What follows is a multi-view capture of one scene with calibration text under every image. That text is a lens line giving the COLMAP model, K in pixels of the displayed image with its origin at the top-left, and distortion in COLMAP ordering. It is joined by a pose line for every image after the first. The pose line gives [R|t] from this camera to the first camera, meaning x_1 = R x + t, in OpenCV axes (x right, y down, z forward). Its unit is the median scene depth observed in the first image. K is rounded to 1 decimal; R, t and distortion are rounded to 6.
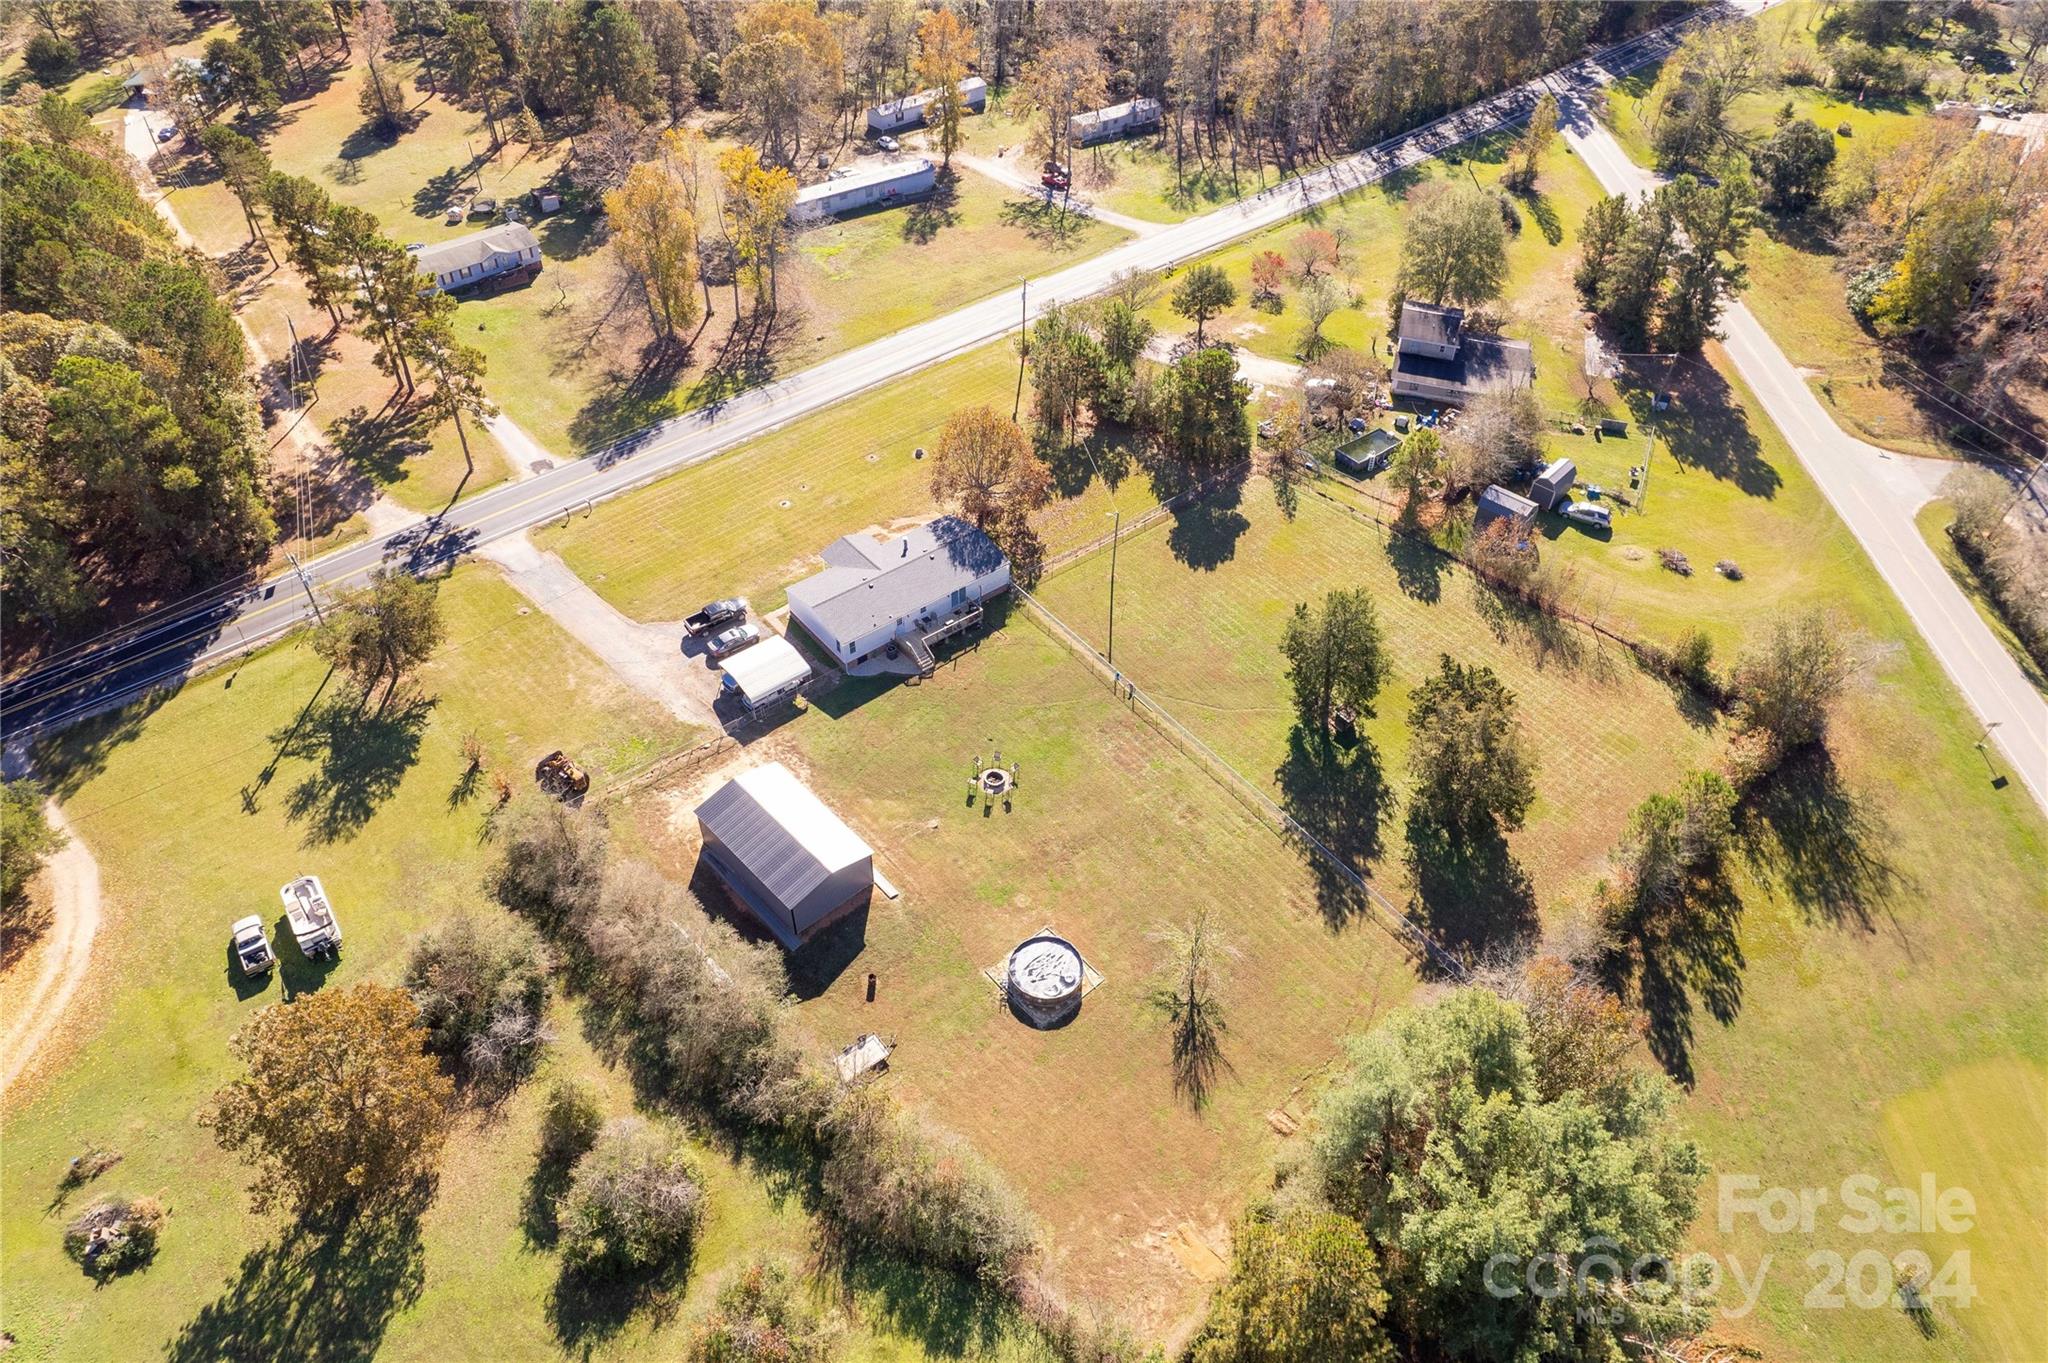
lens RADIAL K [[1312.0, 0, 1024.8], [0, 1312.0, 677.4], [0, 0, 1]] dist [-0.077132, 0.063611]
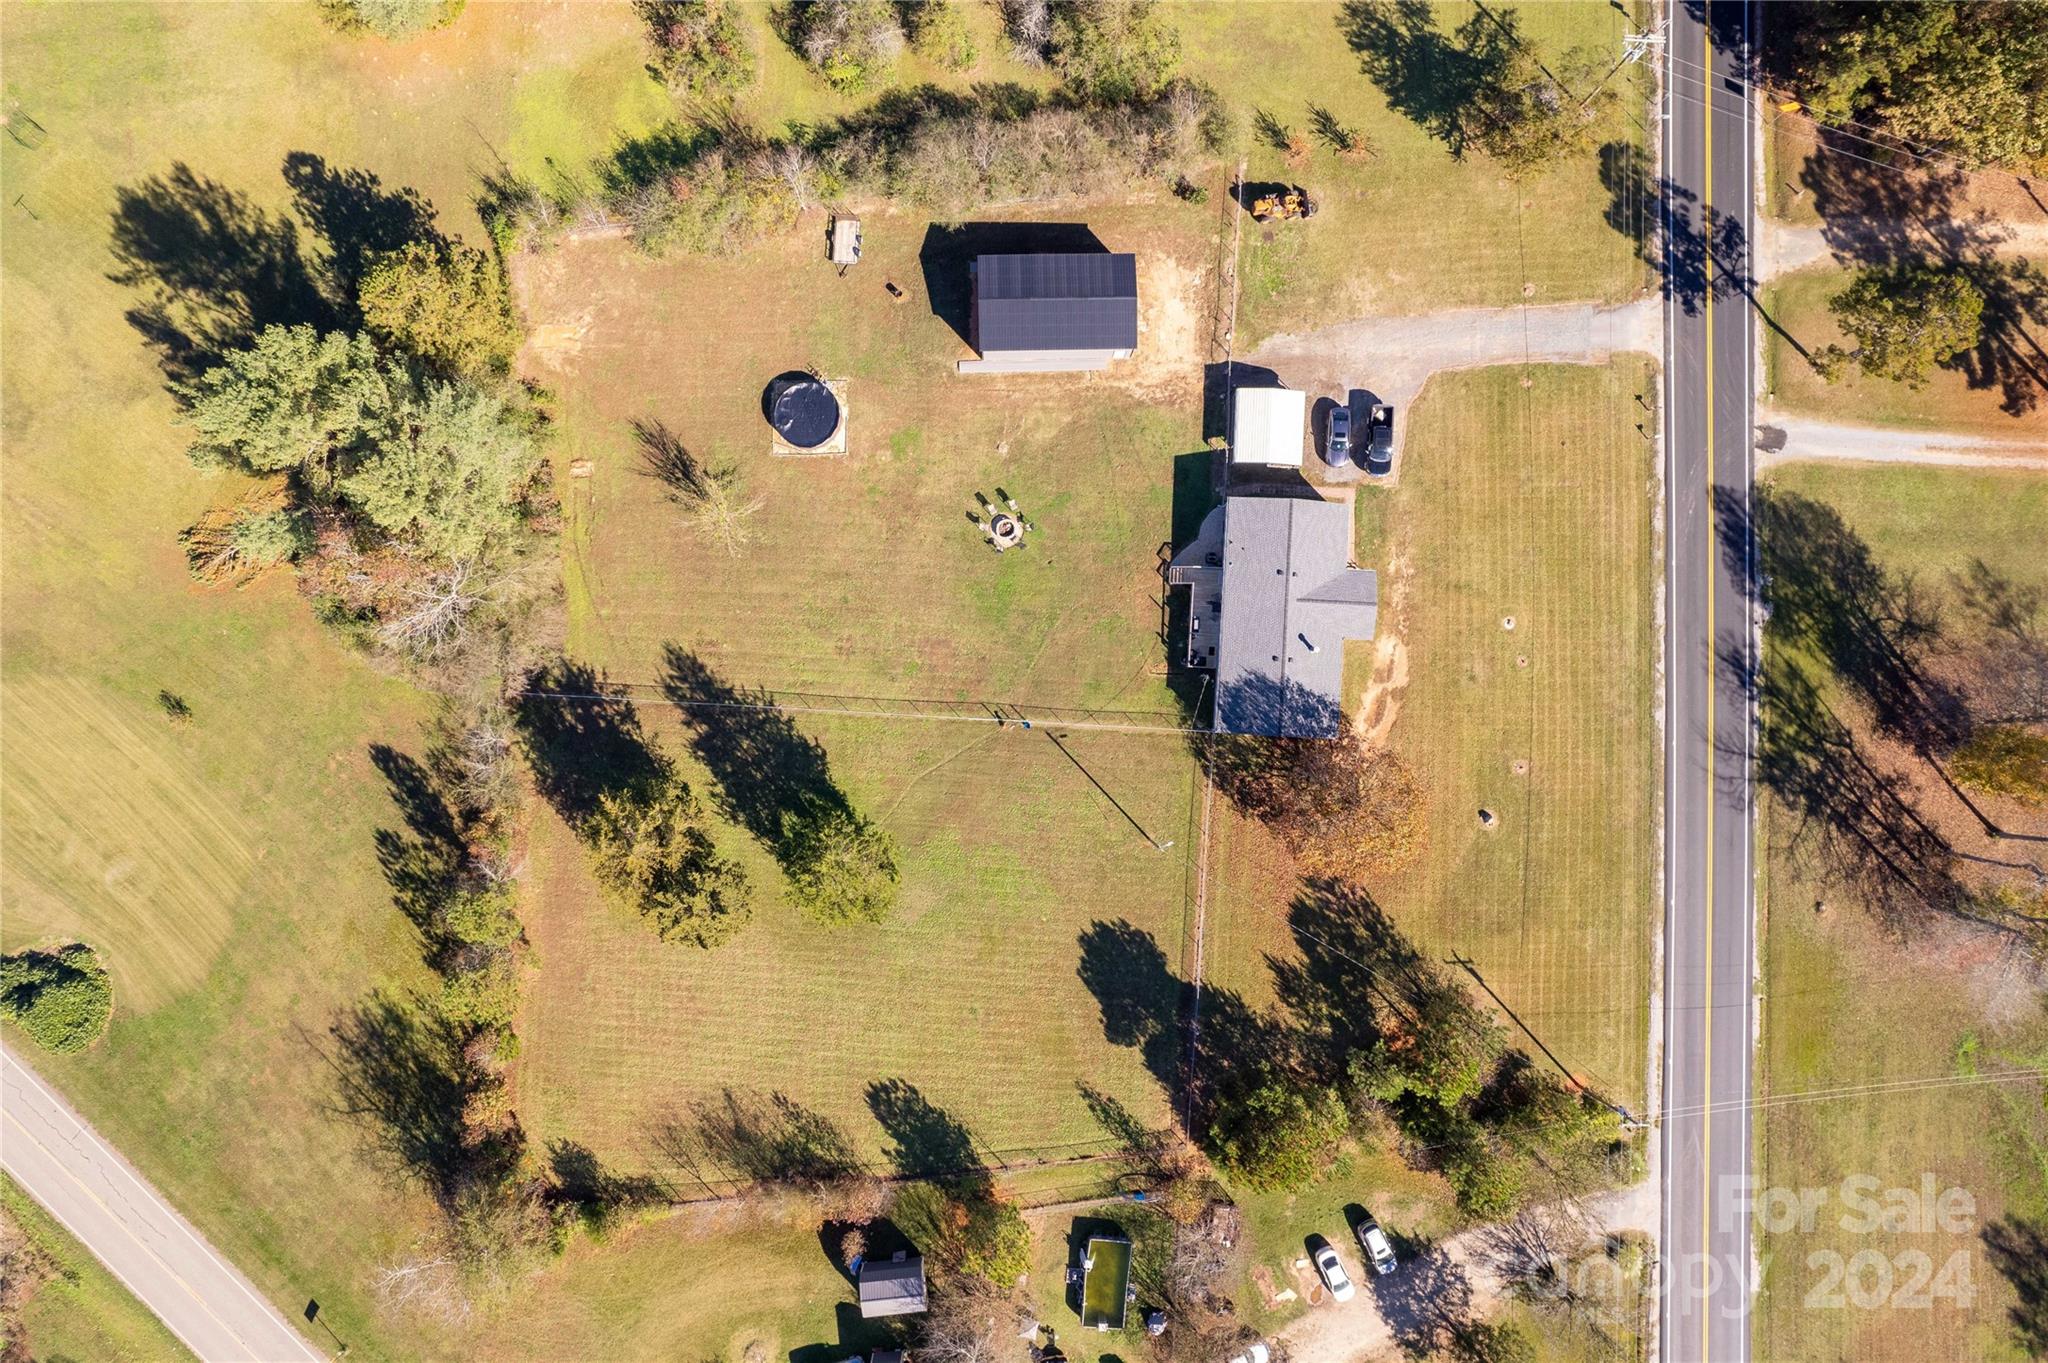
lens RADIAL K [[1312.0, 0, 1004.2], [0, 1312.0, 680.8], [0, 0, 1]] dist [-0.077132, 0.063611]
pose [[-0.672032, 0.739277, -0.042934, 0.102516], [-0.528013, -0.437720, 0.727738, -0.673172], [0.519207, 0.511733, 0.684510, 0.364842]]
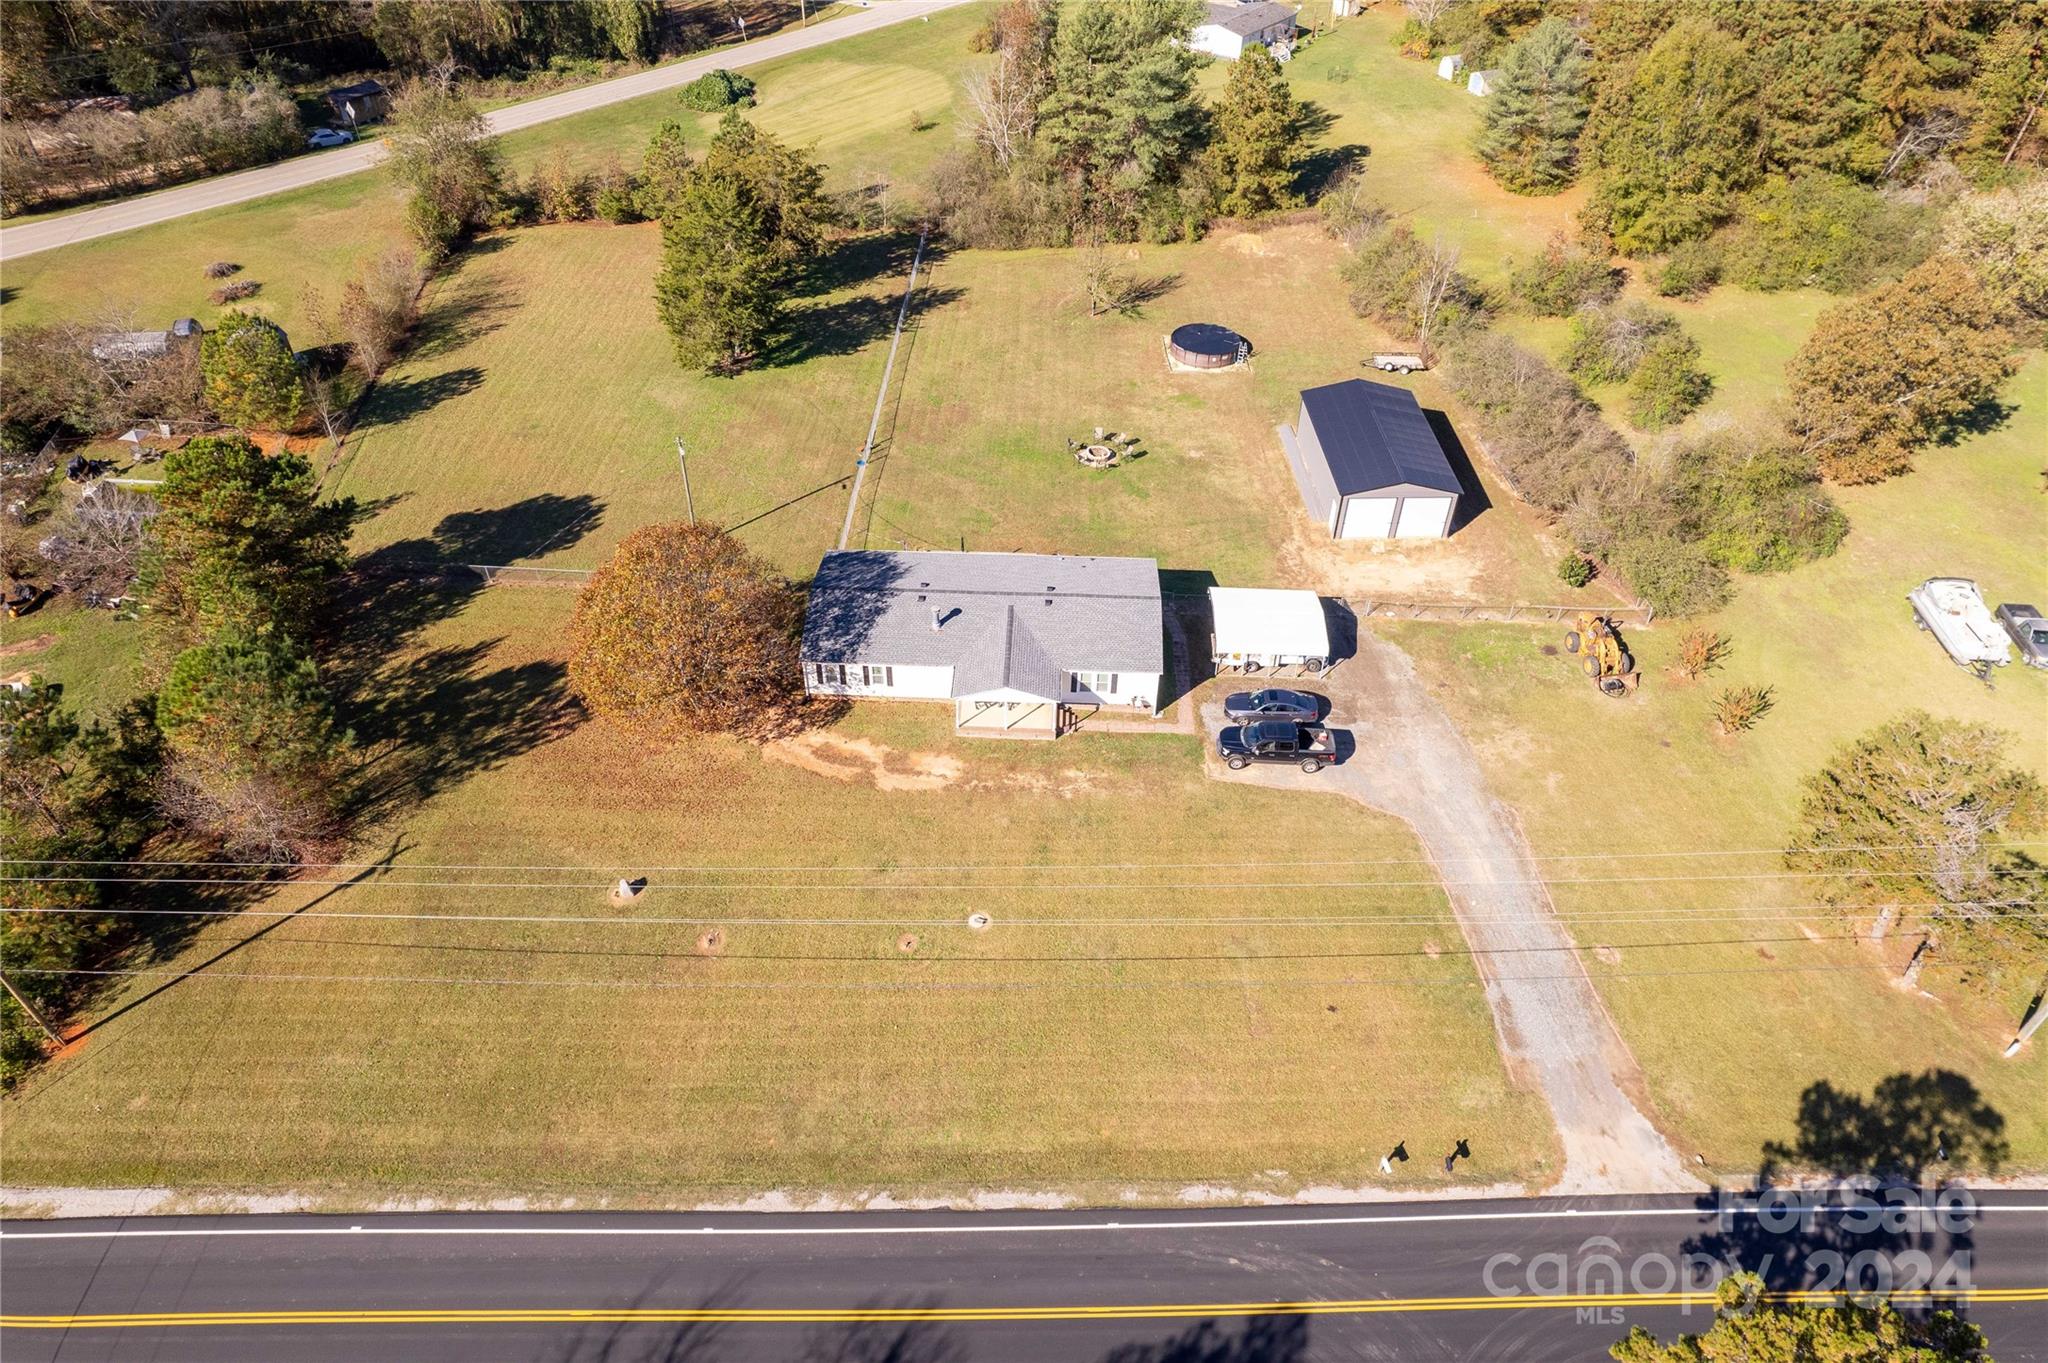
lens RADIAL K [[1312.0, 0, 1022.2], [0, 1312.0, 686.0], [0, 0, 1]] dist [-0.077132, 0.063611]
pose [[-0.750072, -0.459164, 0.475984, -0.435052], [0.441208, 0.188732, 0.877334, -0.623116], [-0.492674, 0.868072, 0.061025, 1.064960]]
